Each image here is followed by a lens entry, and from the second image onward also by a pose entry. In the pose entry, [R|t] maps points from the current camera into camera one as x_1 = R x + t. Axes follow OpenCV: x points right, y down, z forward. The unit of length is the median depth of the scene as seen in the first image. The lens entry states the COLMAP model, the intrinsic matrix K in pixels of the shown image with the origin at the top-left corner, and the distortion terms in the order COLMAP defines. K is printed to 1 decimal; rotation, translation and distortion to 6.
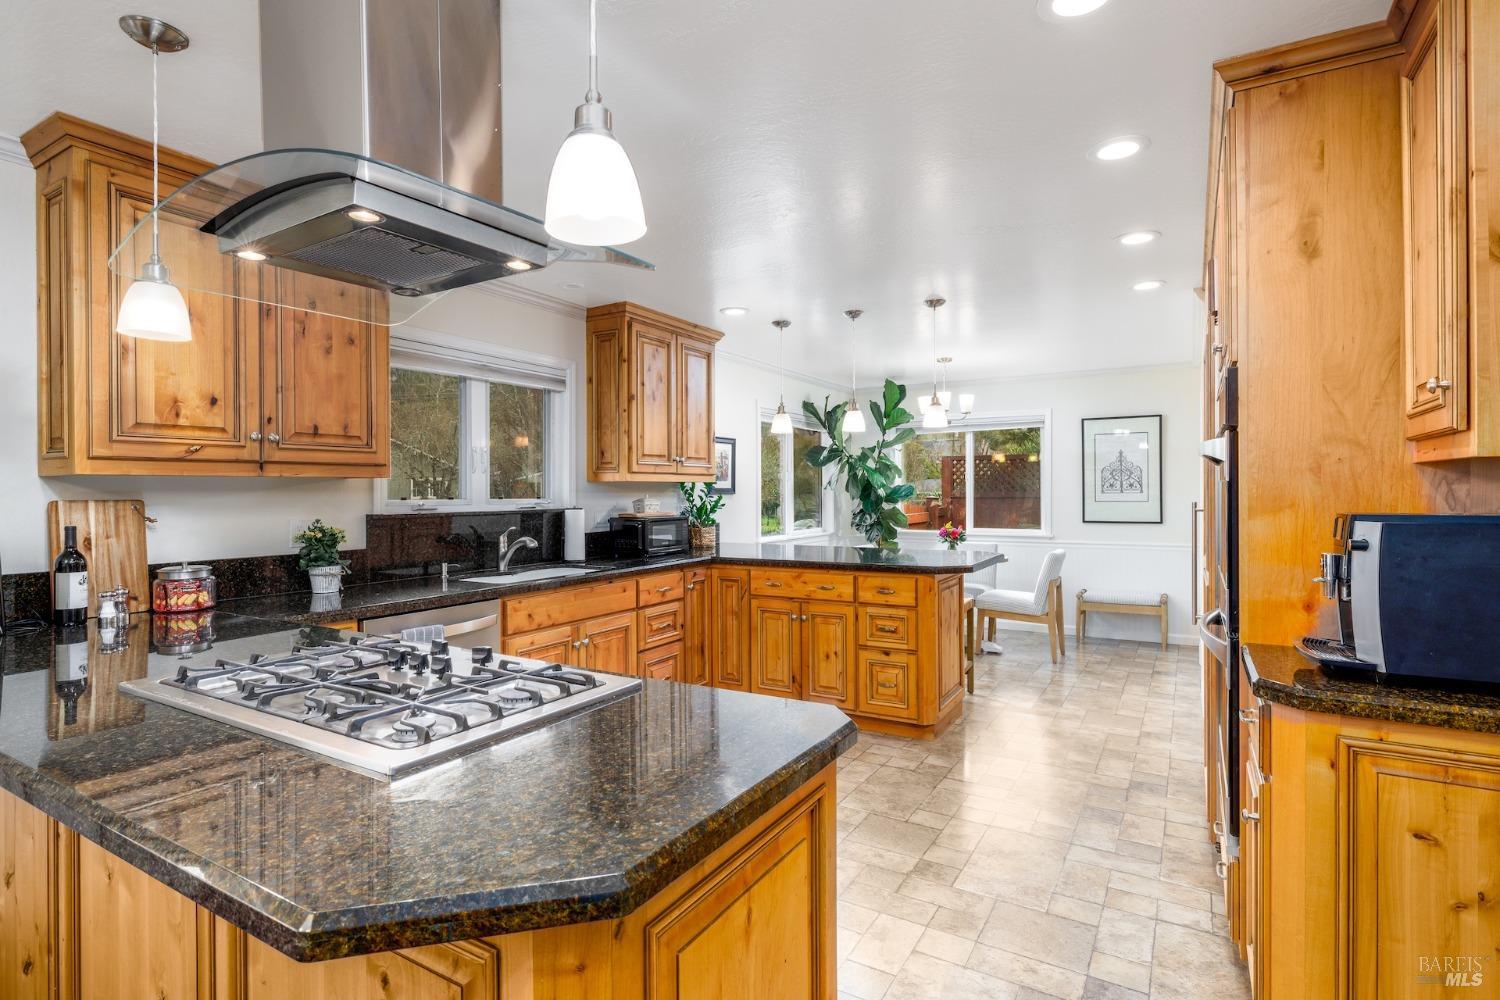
lens RADIAL K [[744.6, 0, 750.0], [0, 744.6, 500.0], [0, 0, 1]] dist [0.001373, 0.000171]
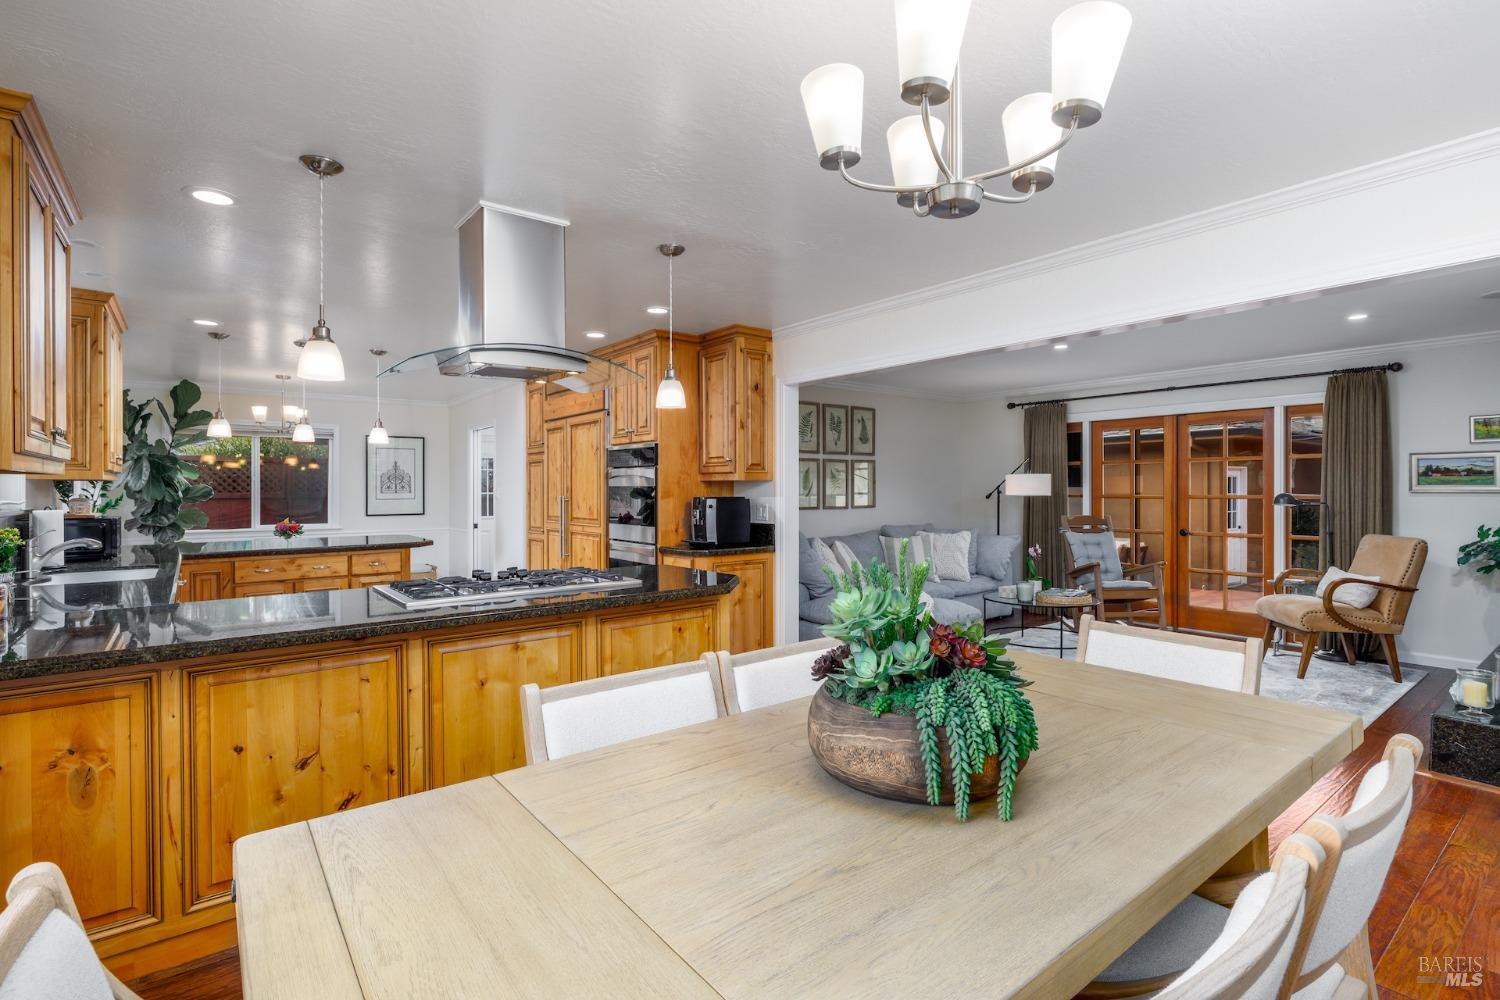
lens RADIAL K [[703.6, 0, 750.0], [0, 703.6, 500.0], [0, 0, 1]] dist [0.000036, -0.000001]
pose [[0.356672, -0.010629, 0.934169, -0.121917], [0.012496, 0.999900, 0.006606, 0.000884], [-0.934146, 0.009317, 0.356769, -0.016133]]
